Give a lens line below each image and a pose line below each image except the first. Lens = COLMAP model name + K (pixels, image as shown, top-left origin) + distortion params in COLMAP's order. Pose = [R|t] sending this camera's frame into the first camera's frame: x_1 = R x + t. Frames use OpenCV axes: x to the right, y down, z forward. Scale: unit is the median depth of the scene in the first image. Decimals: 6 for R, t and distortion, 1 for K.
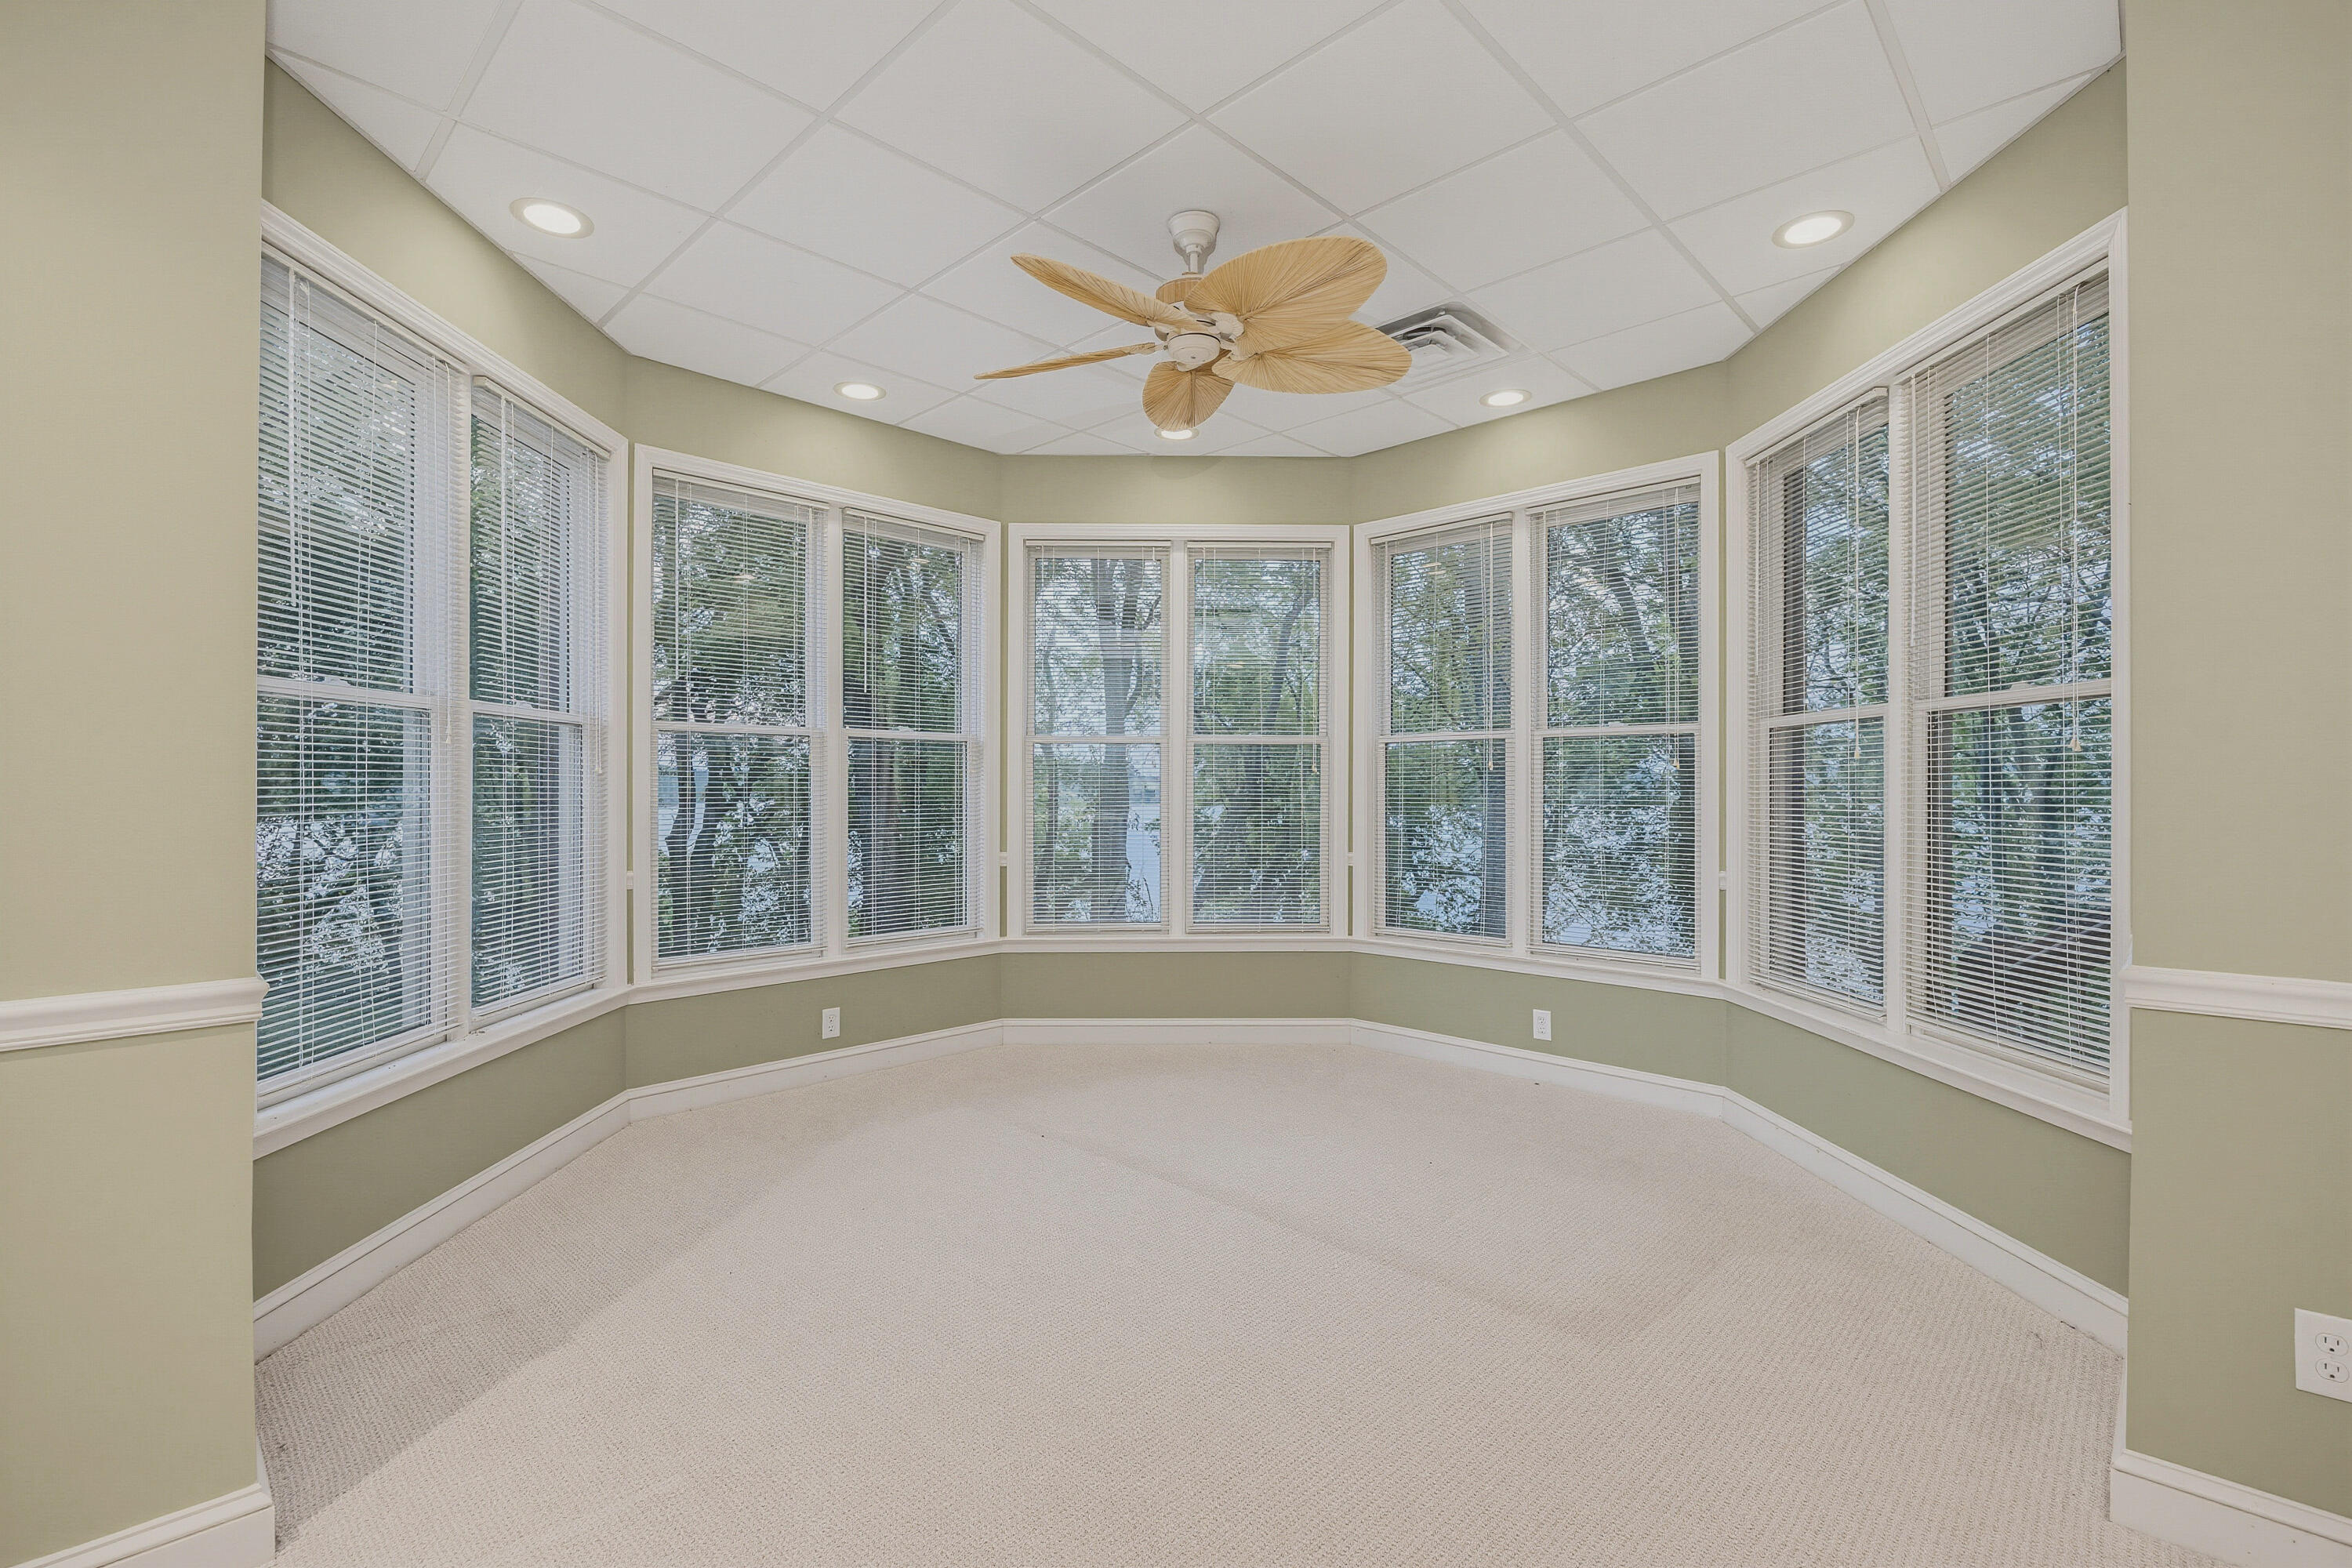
lens RADIAL K [[1065.7, 0, 1174.6], [0, 1065.7, 793.7], [0, 0, 1]] dist [-0.002927, -0.000313]
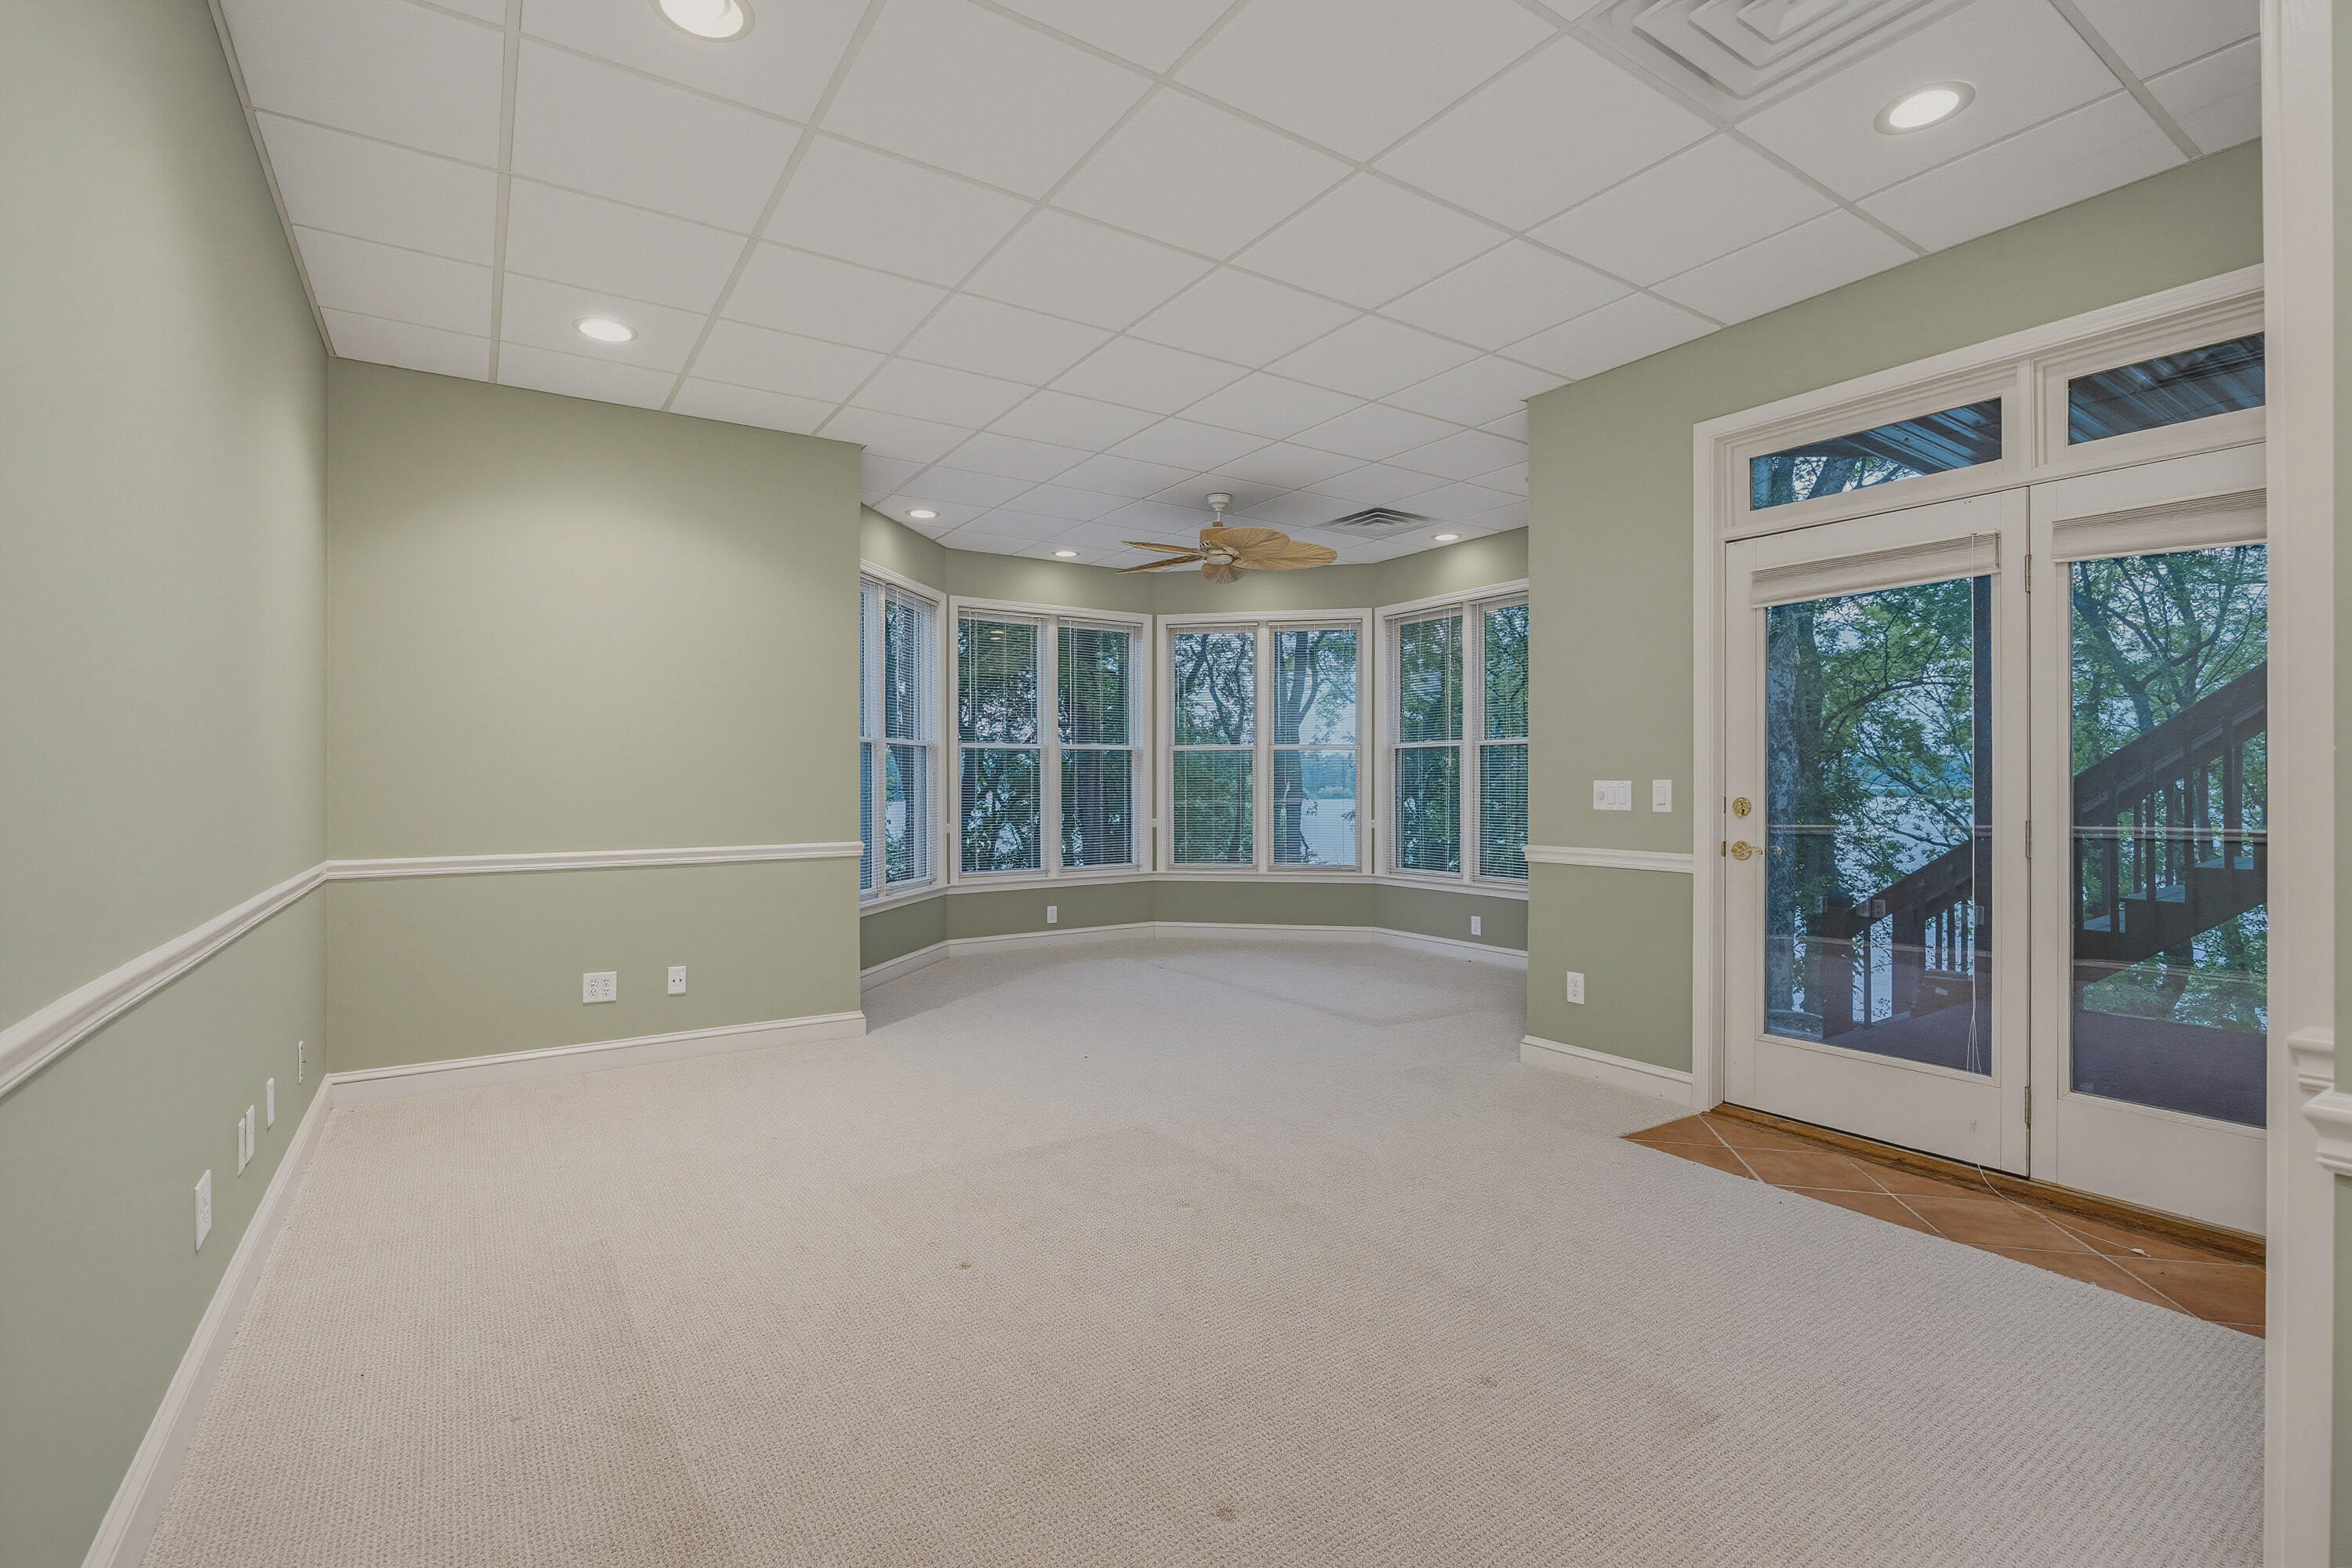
lens RADIAL K [[1065.7, 0, 1178.6], [0, 1065.7, 781.4], [0, 0, 1]] dist [-0.002927, -0.000313]
pose [[0.978508, -0.003322, -0.206182, 0.216470], [0.002627, 0.999990, -0.003649, 0.005086], [0.206192, 0.003029, 0.978507, -0.596548]]
